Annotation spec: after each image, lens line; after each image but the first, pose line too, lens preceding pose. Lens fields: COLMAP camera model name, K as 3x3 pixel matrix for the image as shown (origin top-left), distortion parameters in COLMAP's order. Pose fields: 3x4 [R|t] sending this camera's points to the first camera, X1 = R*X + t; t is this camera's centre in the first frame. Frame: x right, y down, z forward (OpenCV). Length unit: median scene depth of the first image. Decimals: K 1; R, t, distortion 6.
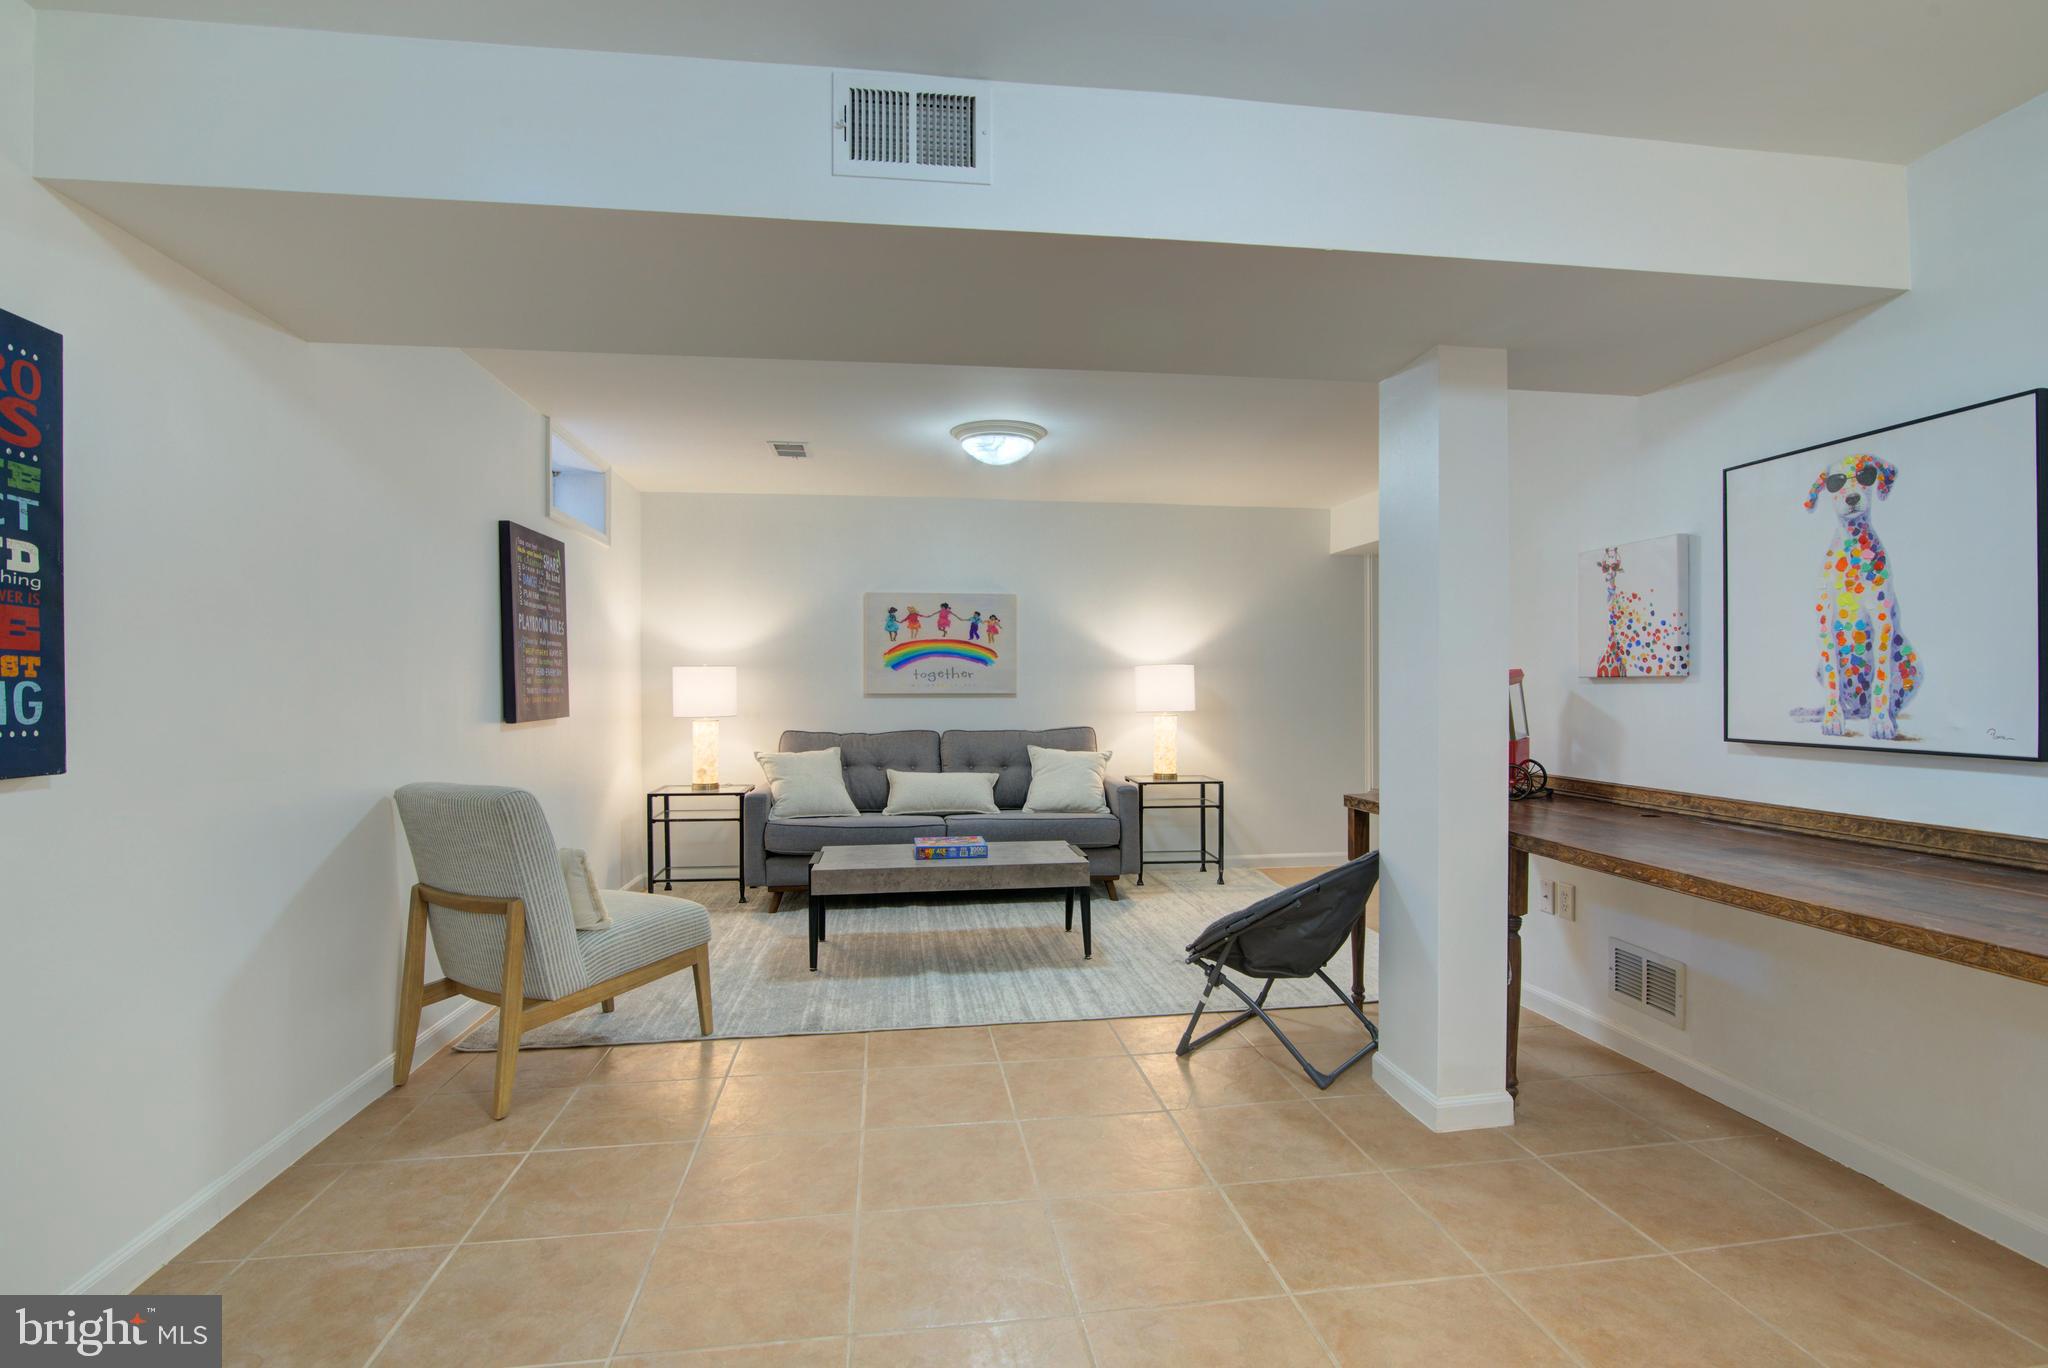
lens RADIAL K [[931.7, 0, 1025.0], [0, 931.7, 689.9], [0, 0, 1]] dist [-0.019932, 0.001673]
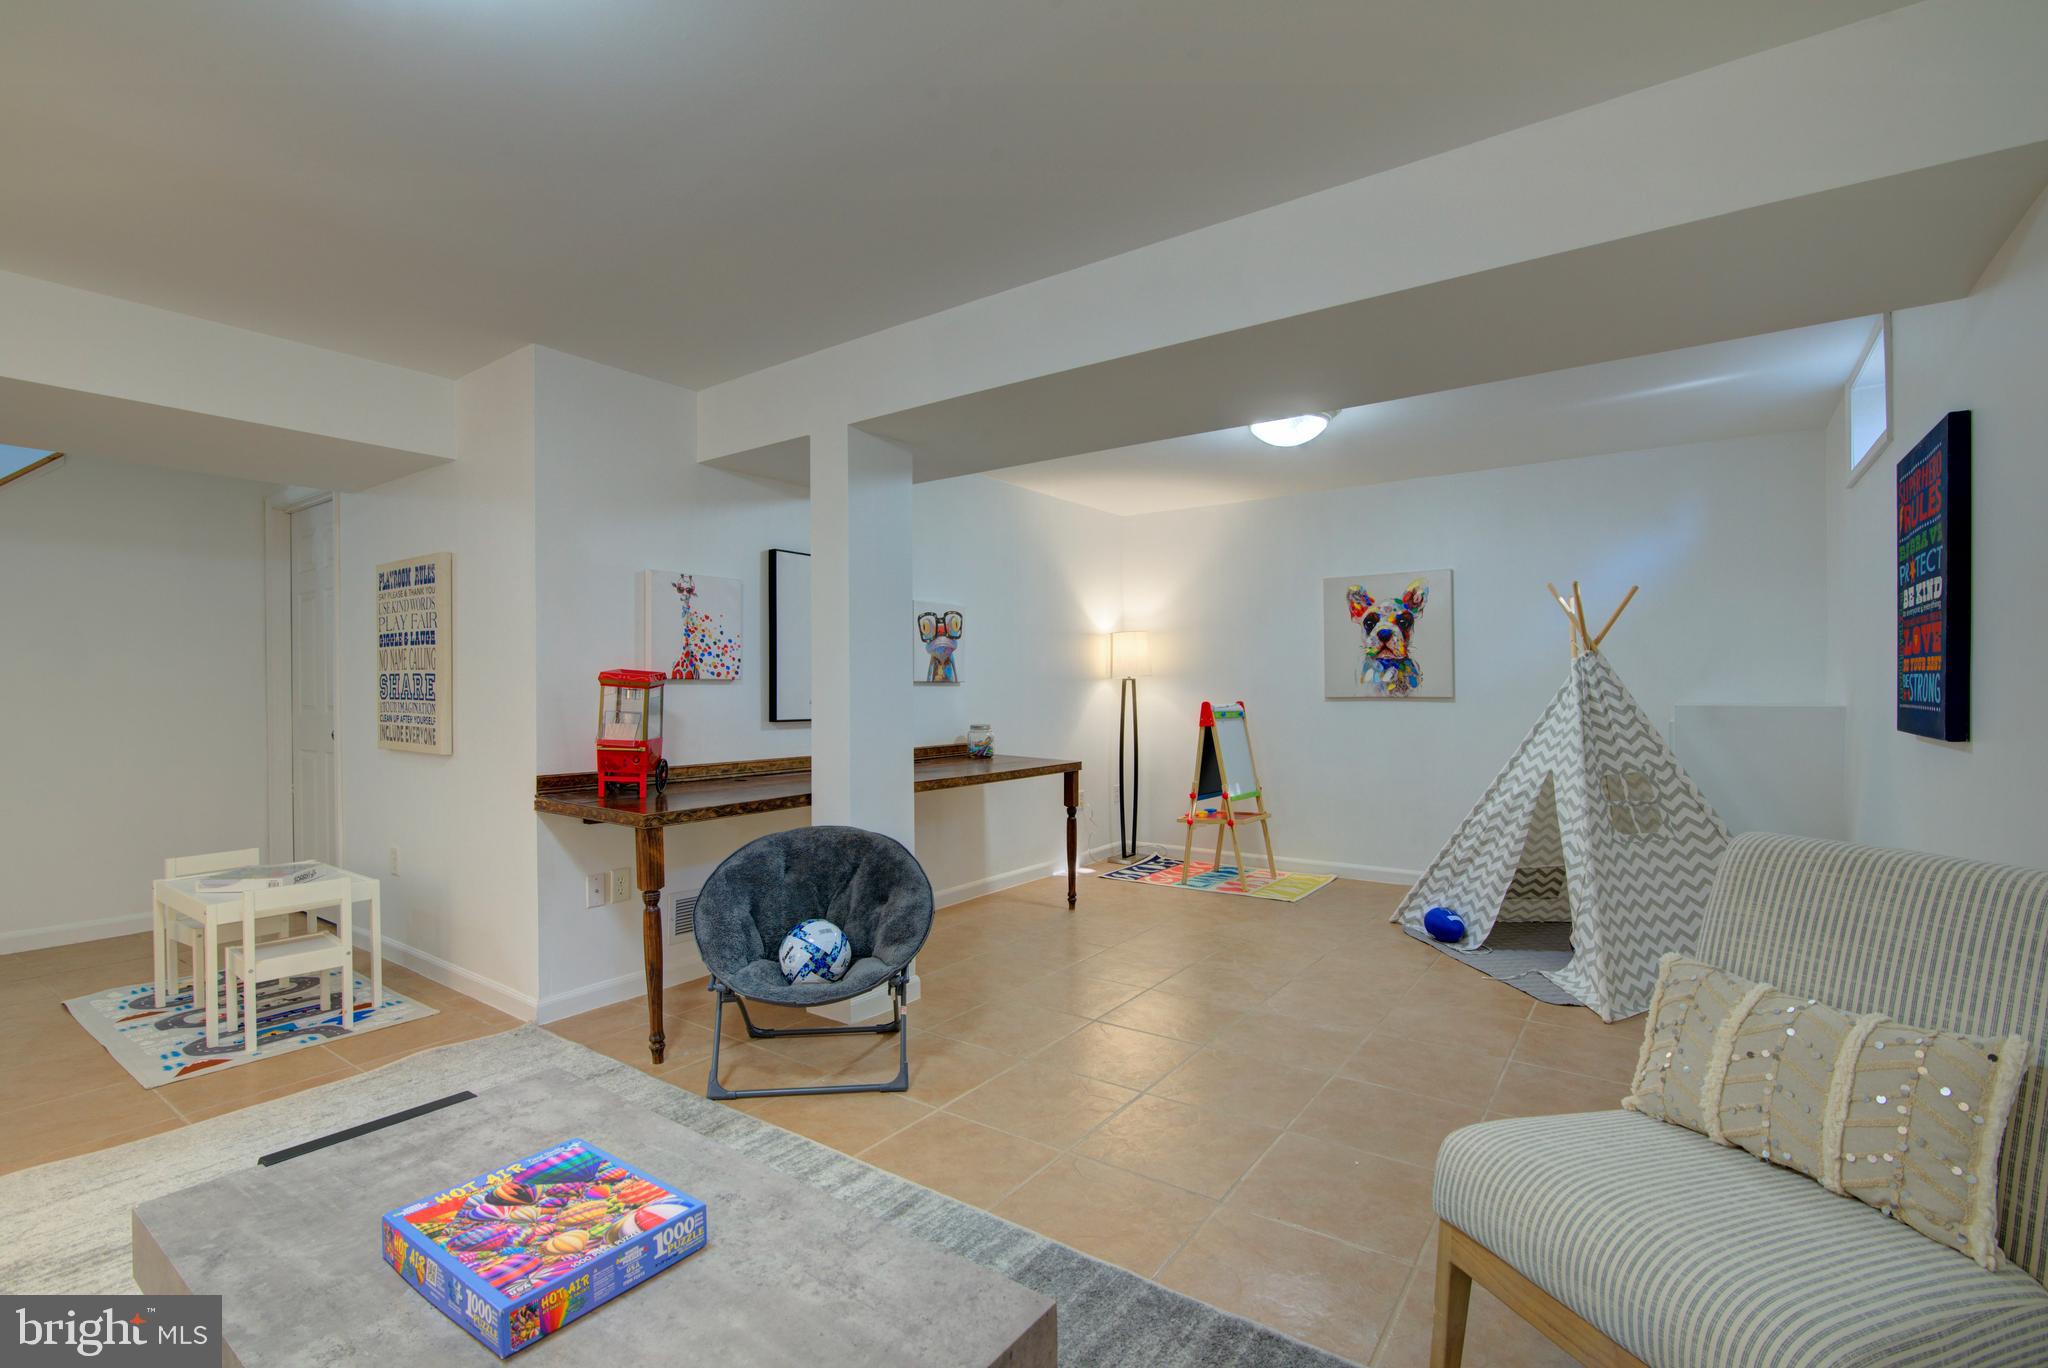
lens RADIAL K [[931.7, 0, 1025.0], [0, 931.7, 689.9], [0, 0, 1]] dist [-0.019932, 0.001673]
pose [[-0.724431, 0.011902, 0.689244, -0.559465], [0.010273, 0.999926, -0.006469, 0.013533], [-0.689271, 0.002394, -0.724500, 1.621470]]
